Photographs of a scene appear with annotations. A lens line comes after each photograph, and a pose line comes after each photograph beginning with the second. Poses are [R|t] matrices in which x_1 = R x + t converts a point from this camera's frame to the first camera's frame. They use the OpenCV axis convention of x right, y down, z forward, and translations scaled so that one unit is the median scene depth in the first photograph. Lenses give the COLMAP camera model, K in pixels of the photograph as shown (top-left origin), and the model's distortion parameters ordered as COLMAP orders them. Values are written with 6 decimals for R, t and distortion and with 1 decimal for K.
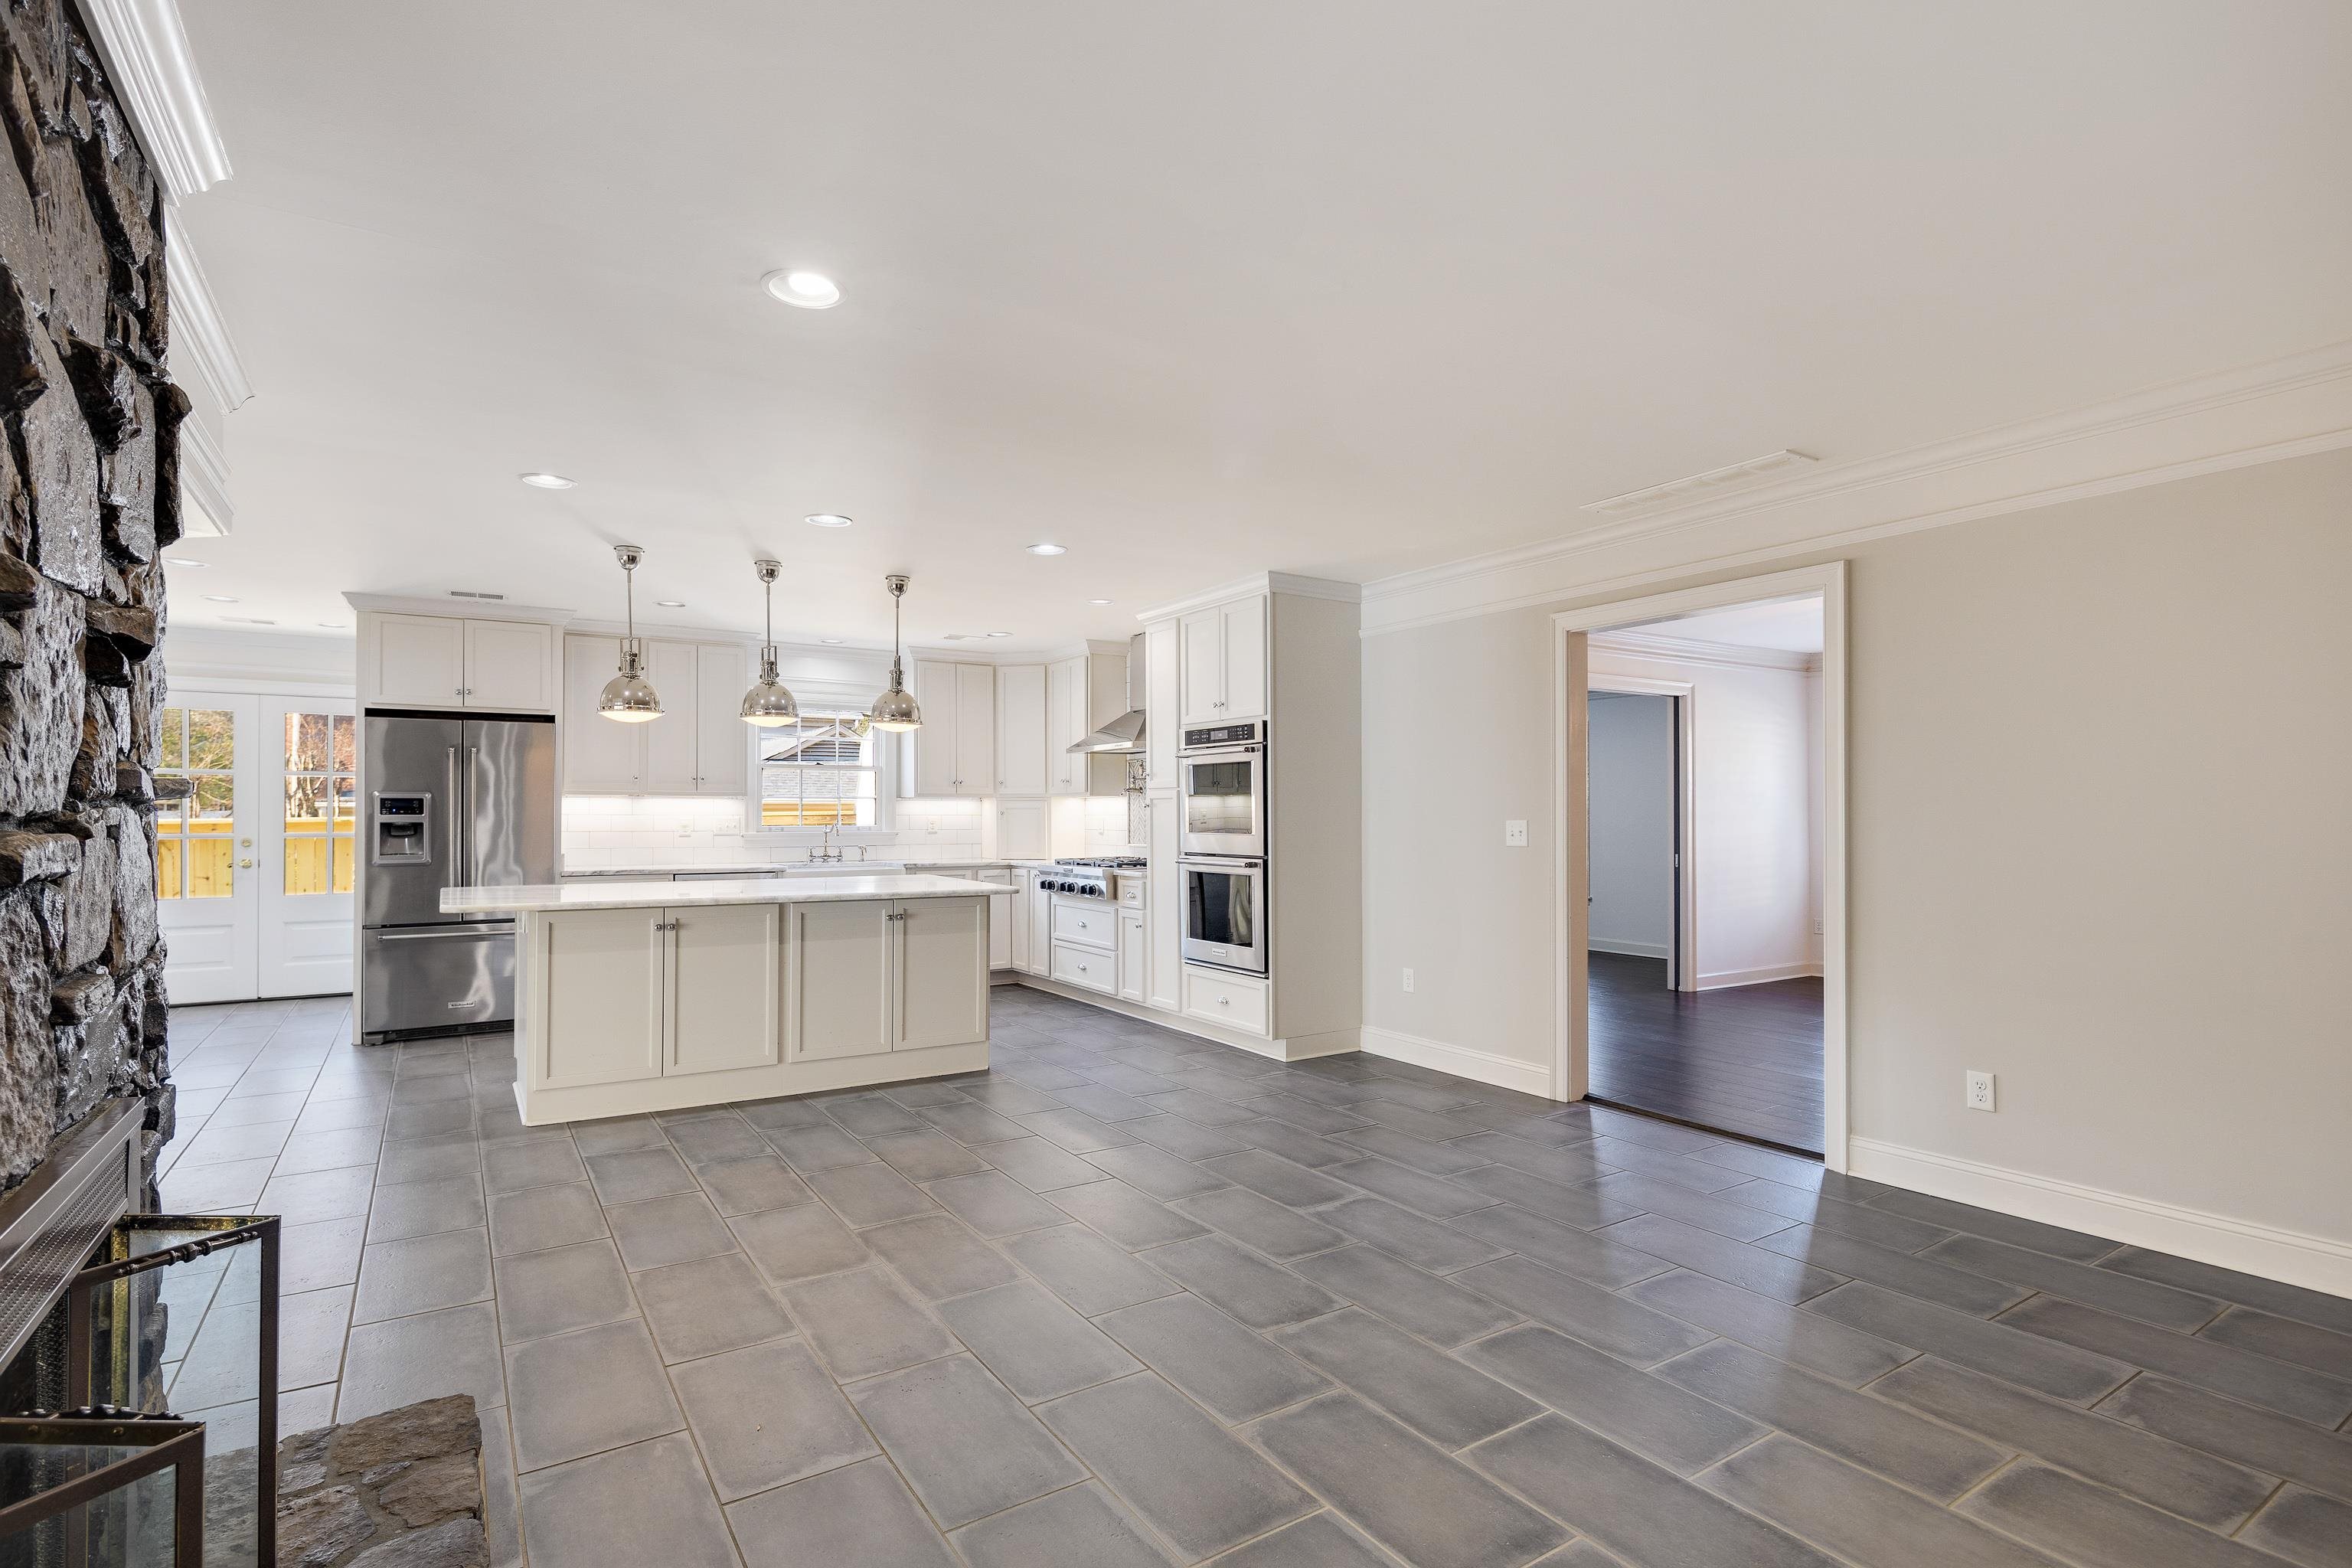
lens RADIAL K [[1122.2, 0, 1176.6], [0, 1122.2, 811.0], [0, 0, 1]] dist [0.010562, 0.000008]
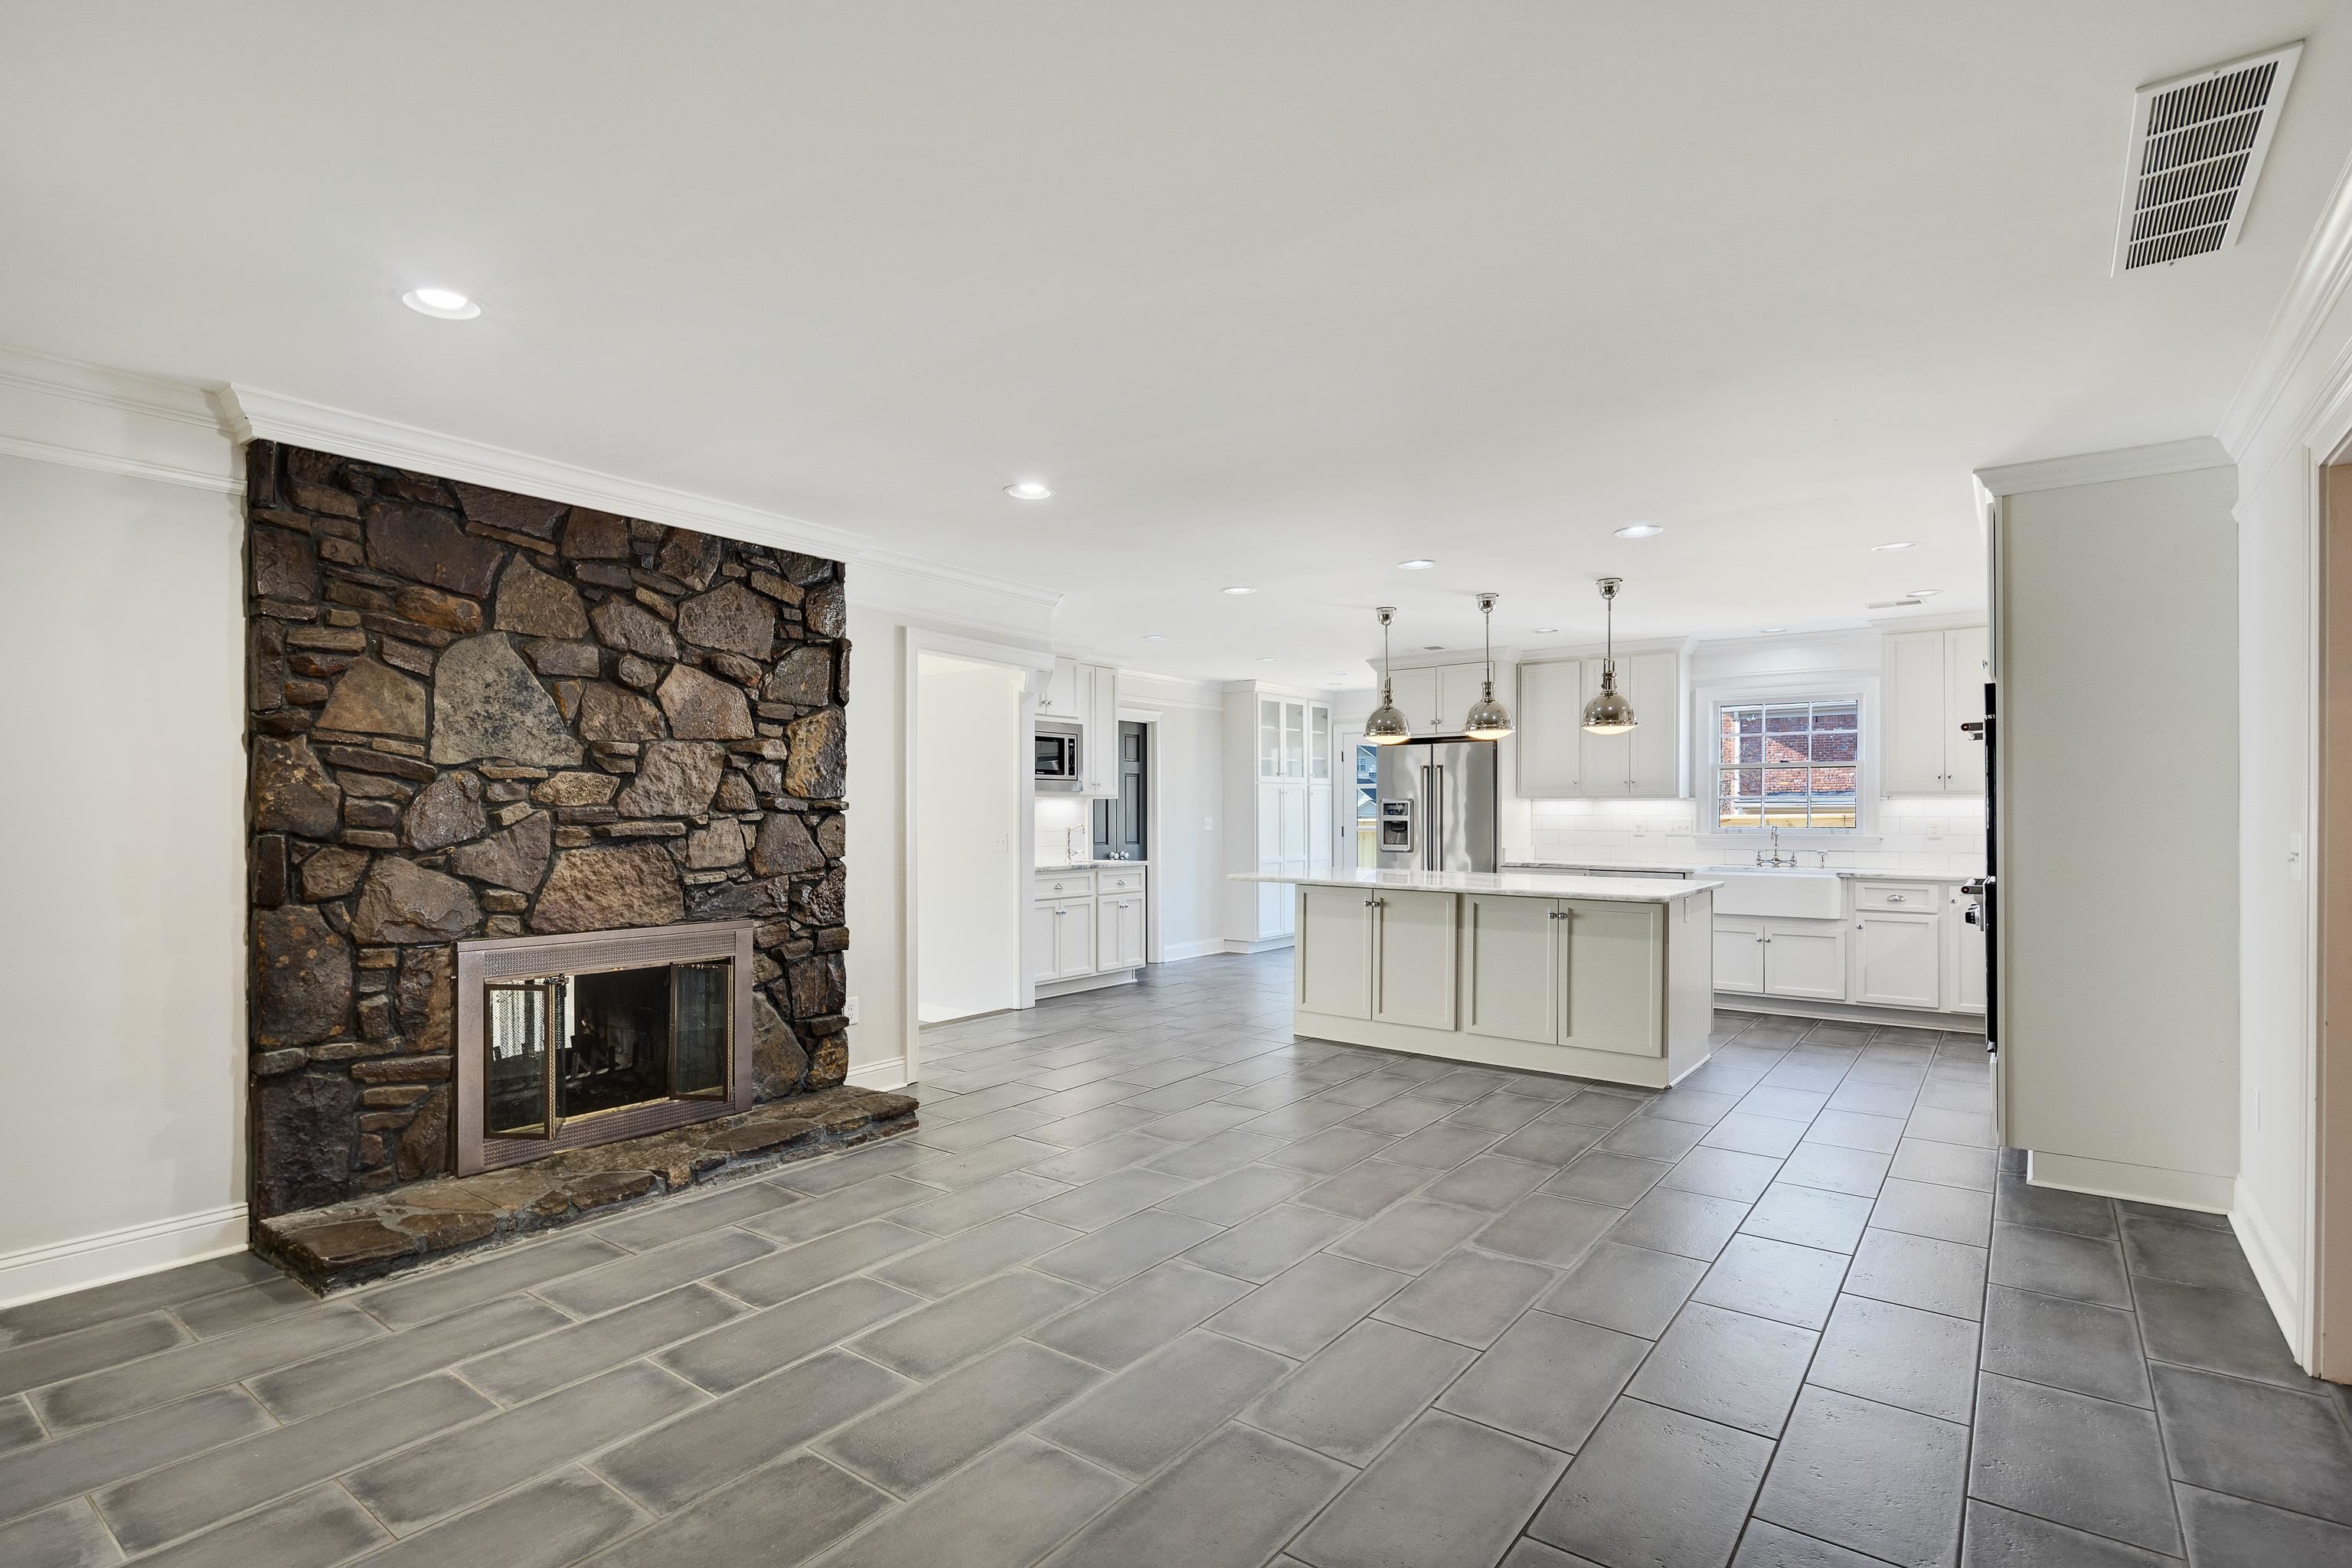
lens RADIAL K [[1144.9, 0, 1174.2], [0, 1144.9, 810.6], [0, 0, 1]] dist [0.002201, -0.000036]
pose [[0.338018, -0.002012, -0.941137, 0.658466], [0.001914, 0.999997, -0.001451, -0.001672], [0.941138, -0.001311, 0.338021, 0.326033]]
